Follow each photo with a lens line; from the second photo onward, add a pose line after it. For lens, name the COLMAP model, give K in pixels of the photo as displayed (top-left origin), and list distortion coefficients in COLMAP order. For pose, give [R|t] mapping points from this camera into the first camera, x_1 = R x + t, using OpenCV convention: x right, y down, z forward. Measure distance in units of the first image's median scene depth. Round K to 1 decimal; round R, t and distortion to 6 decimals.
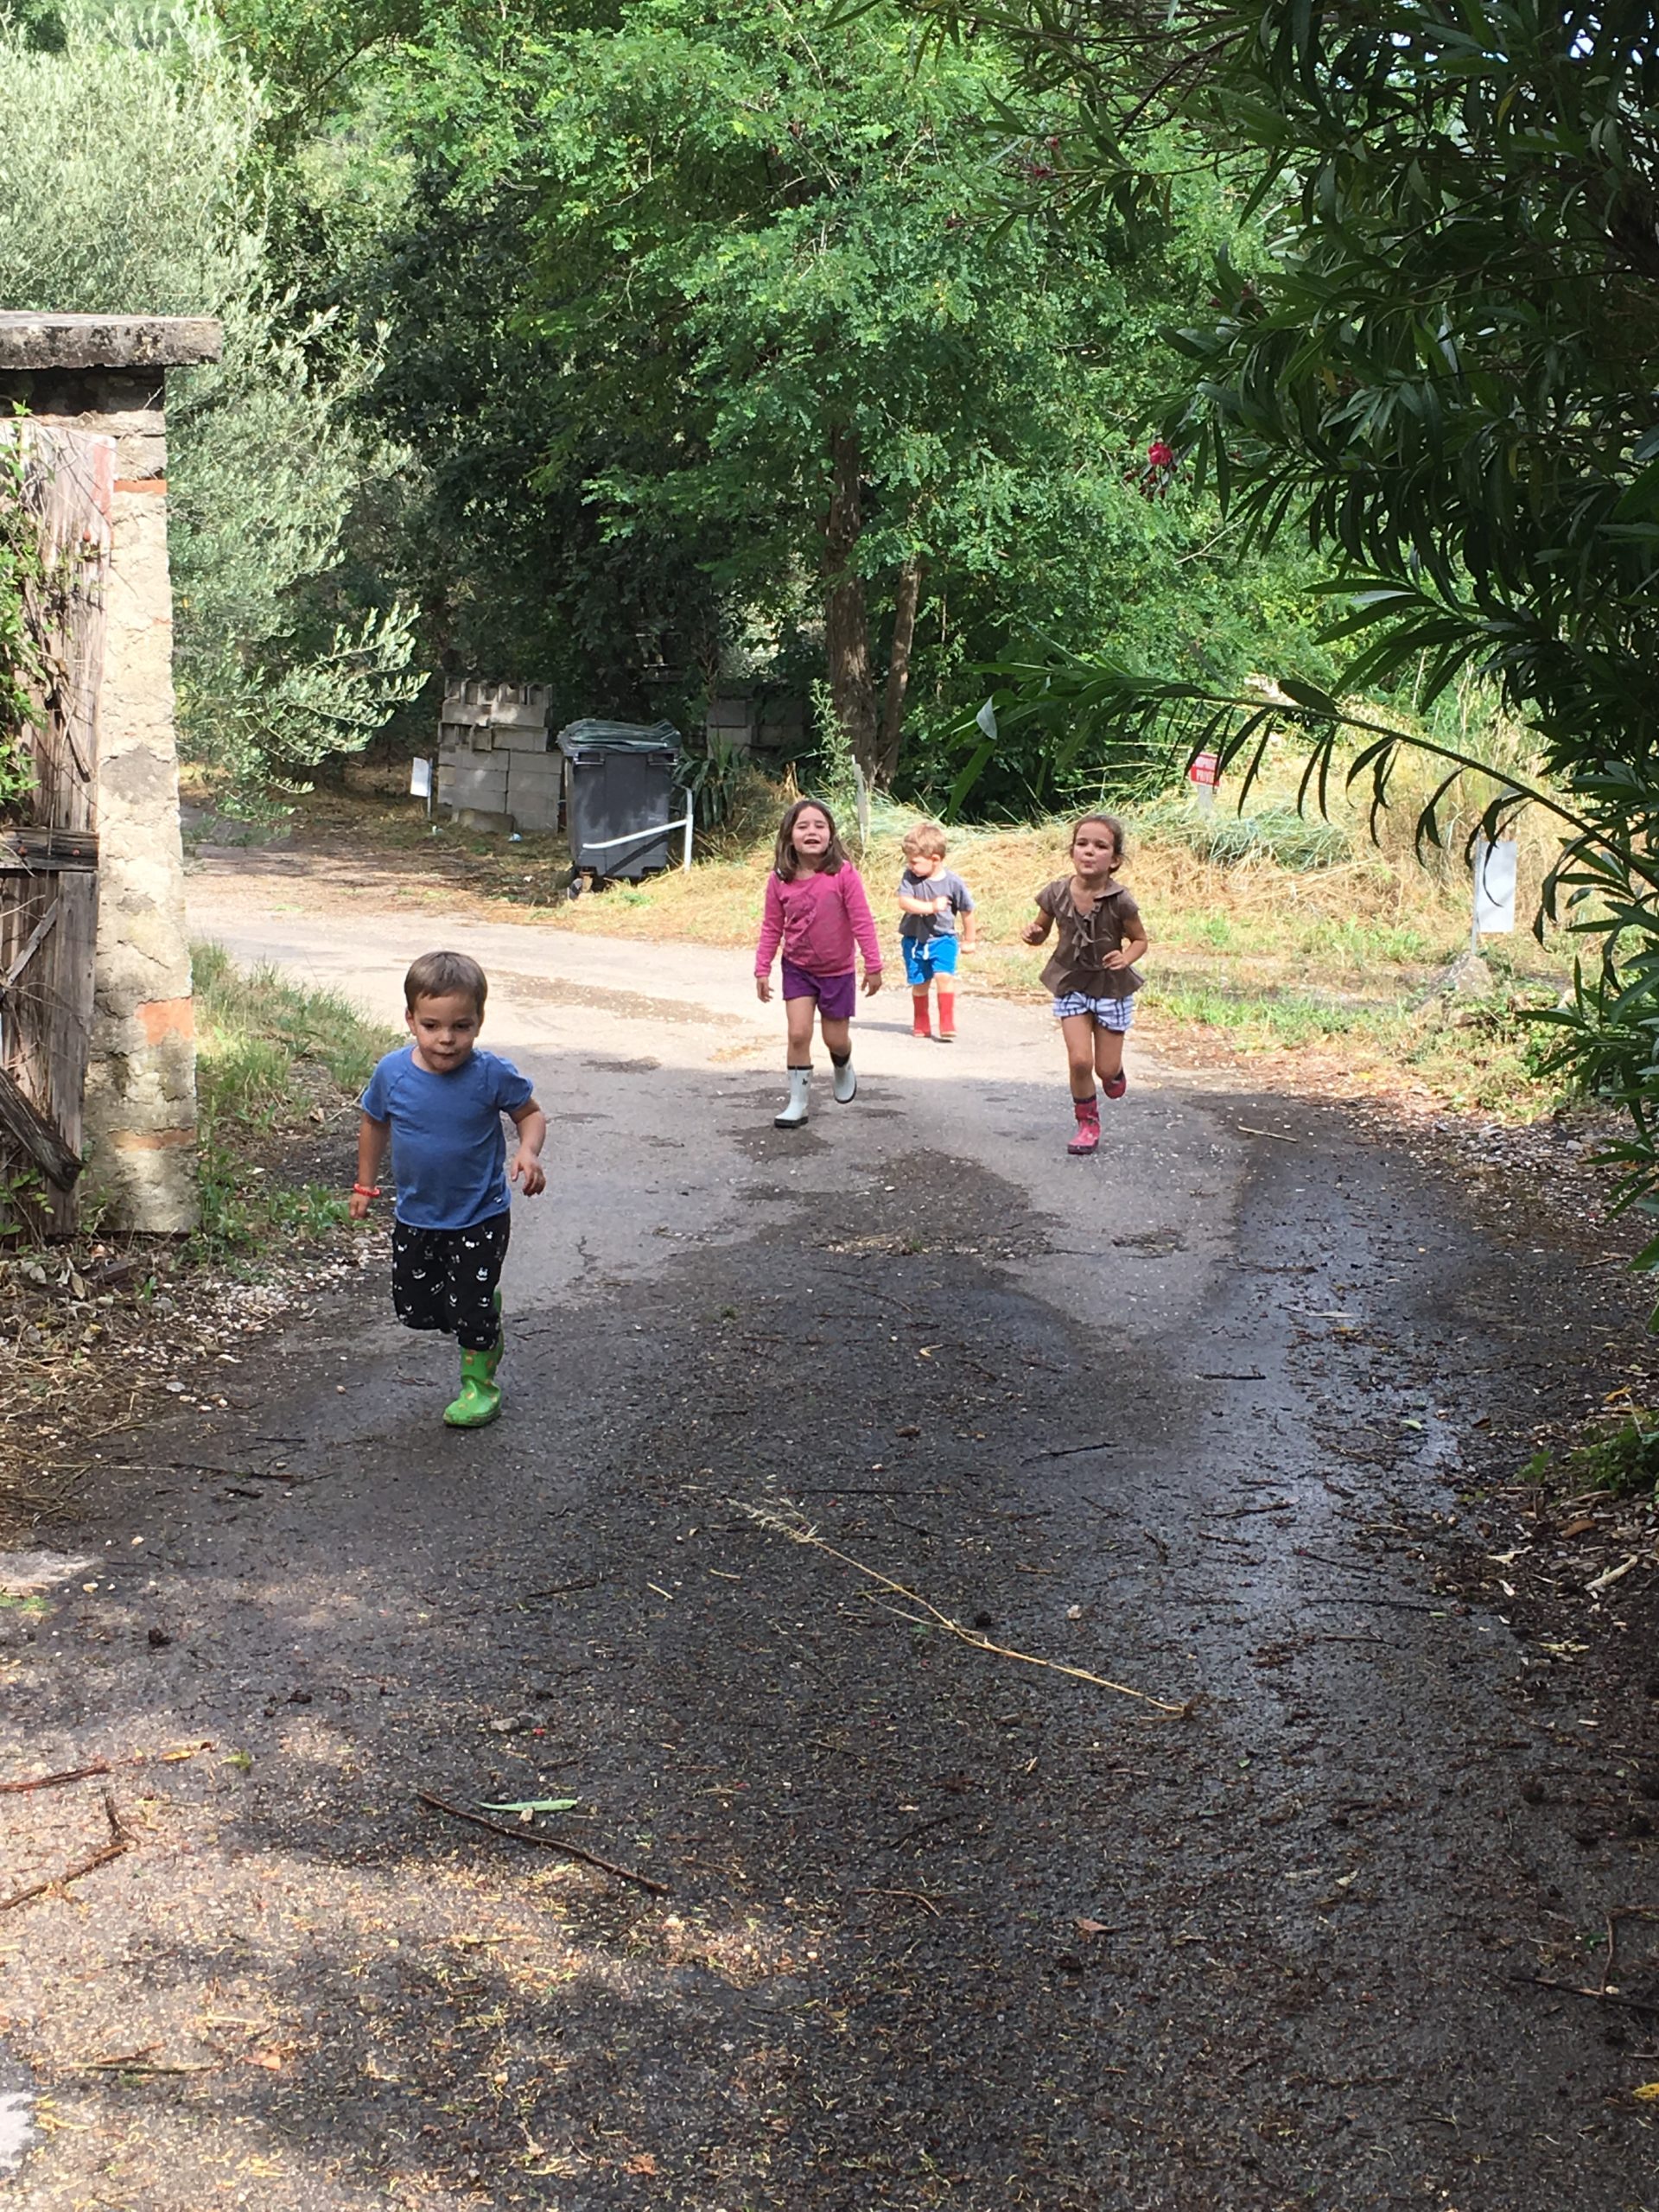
lens RADIAL K [[3174.8, 0, 828.6], [0, 3174.8, 1001.2], [0, 0, 1]] dist [0.070124, 0.038733]
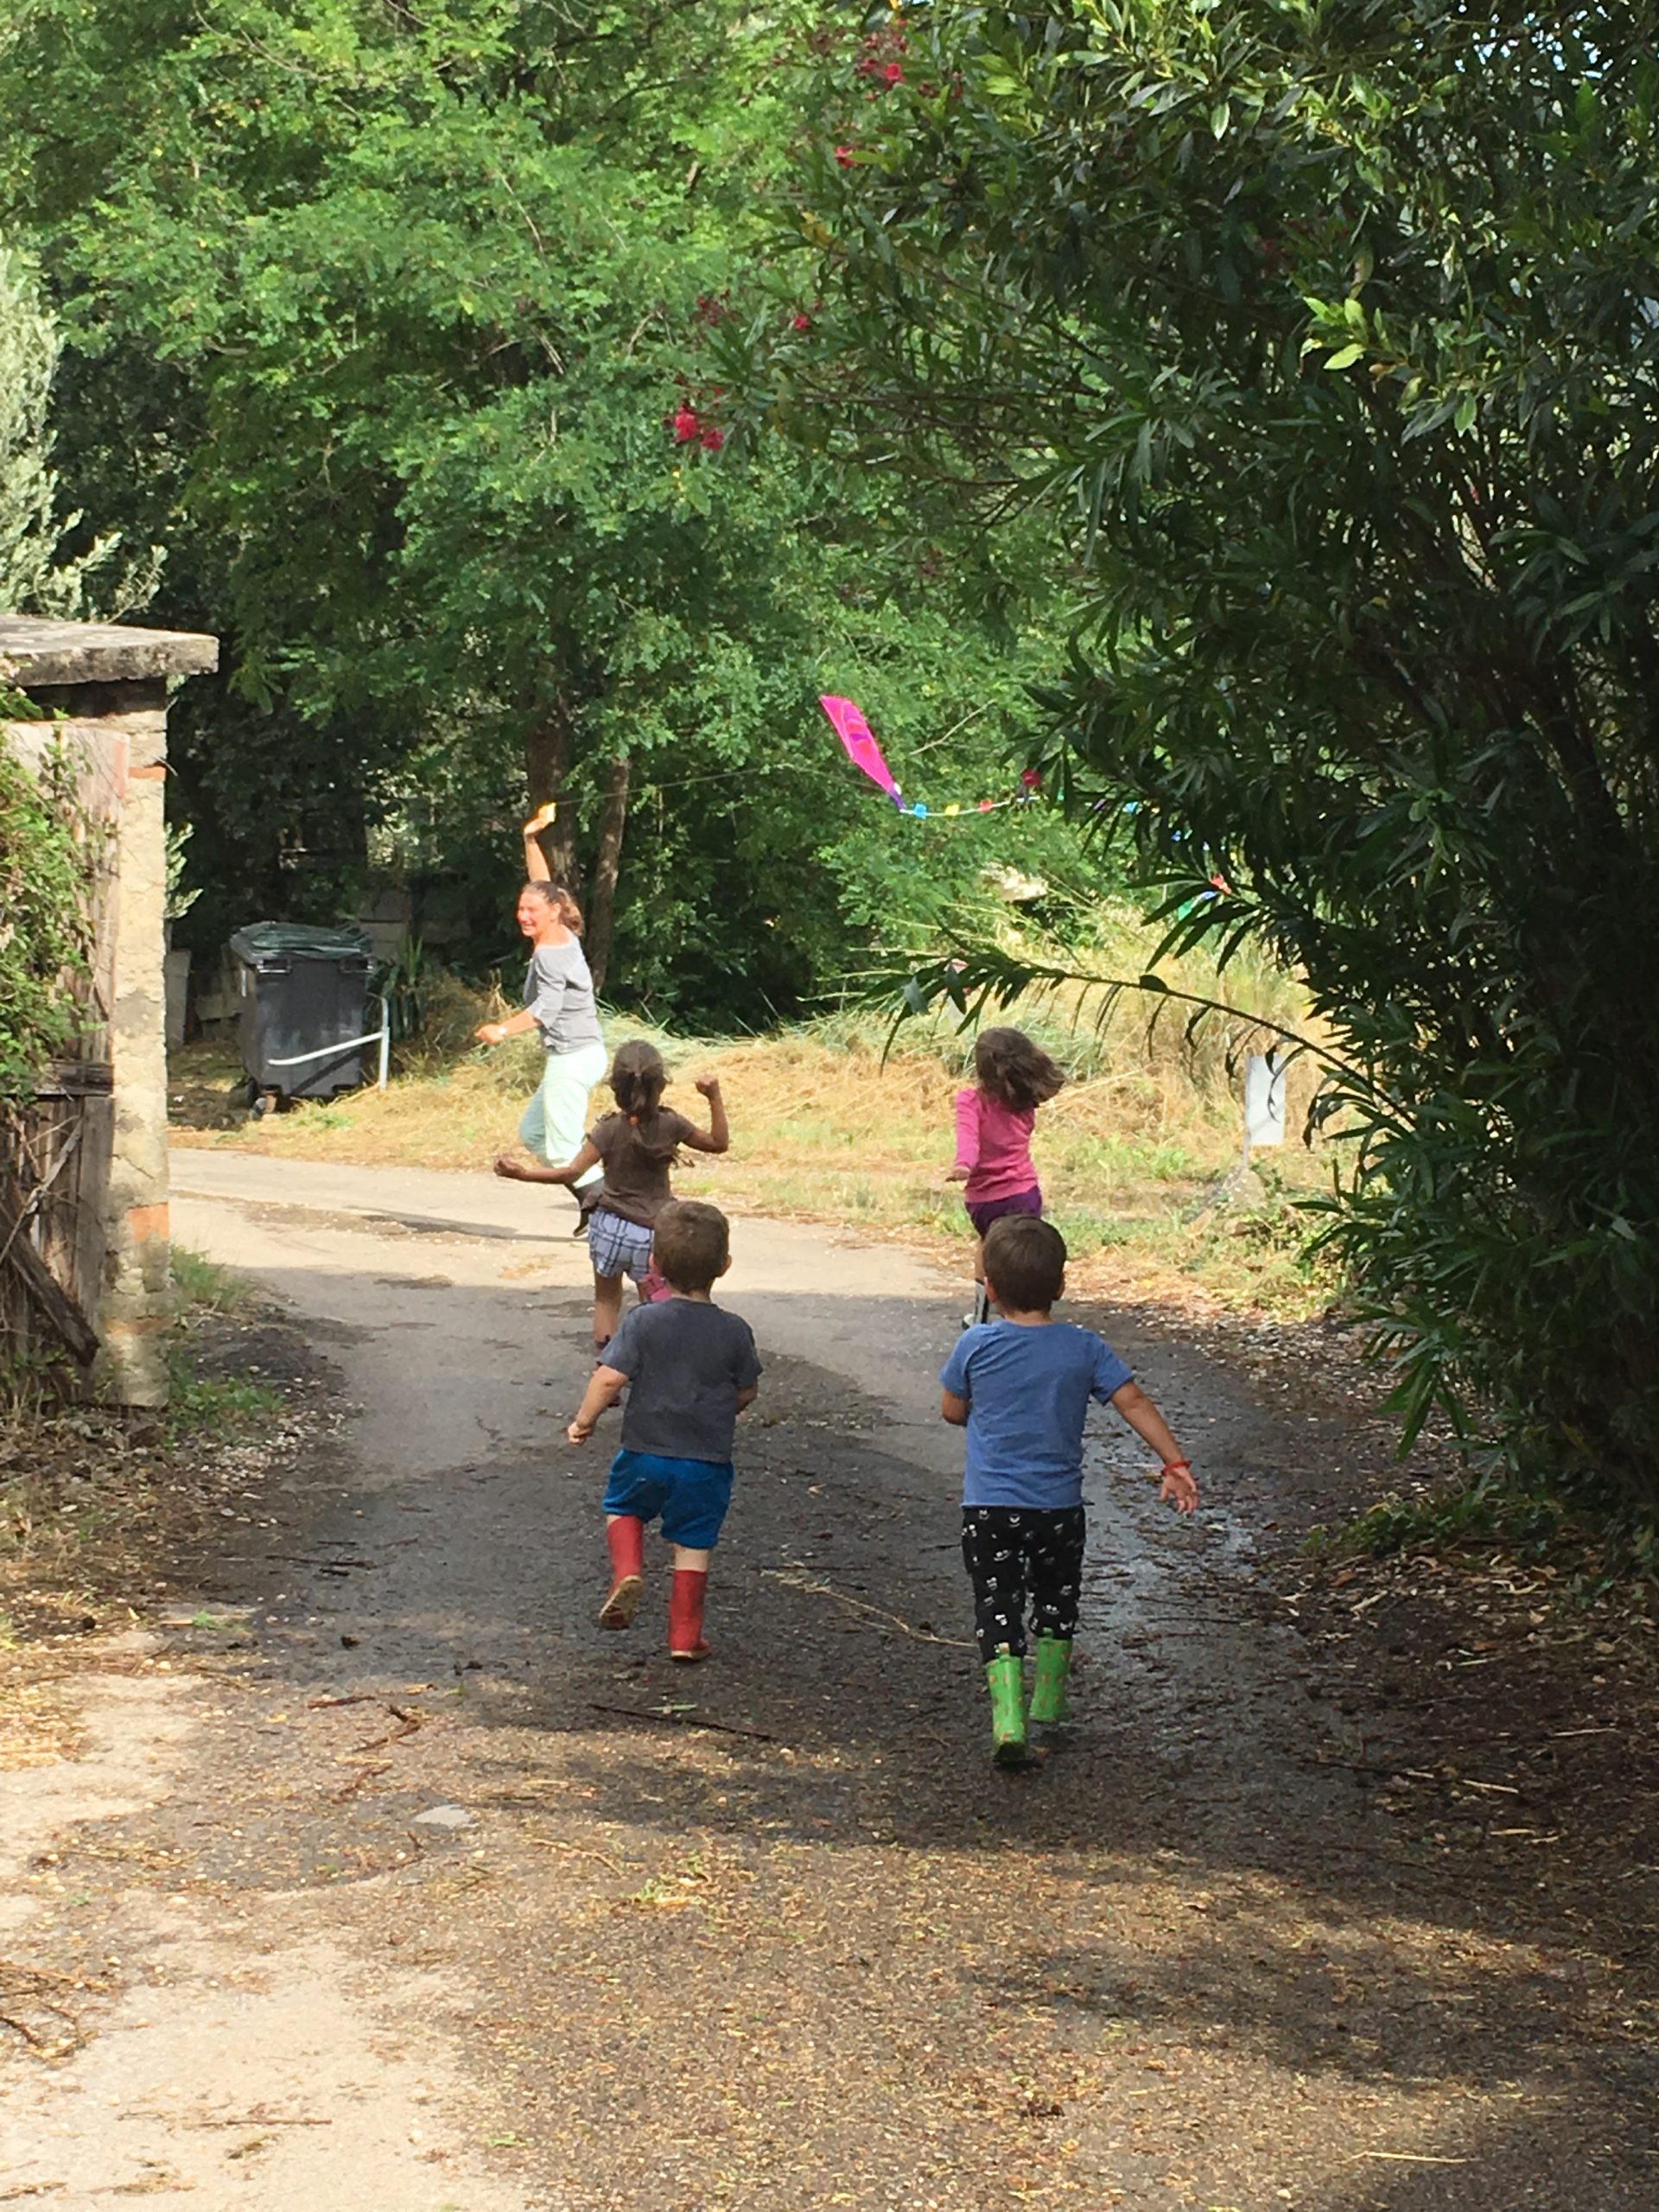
lens RADIAL K [[4629.9, 0, 675.5], [0, 4629.9, 1105.0], [0, 0, 1]] dist [0.120035, 0.337628]
pose [[0.996434, -0.006869, 0.084098, -0.112364], [0.009900, 0.999314, -0.035687, 0.017905], [-0.083795, 0.036392, 0.995818, -0.500739]]
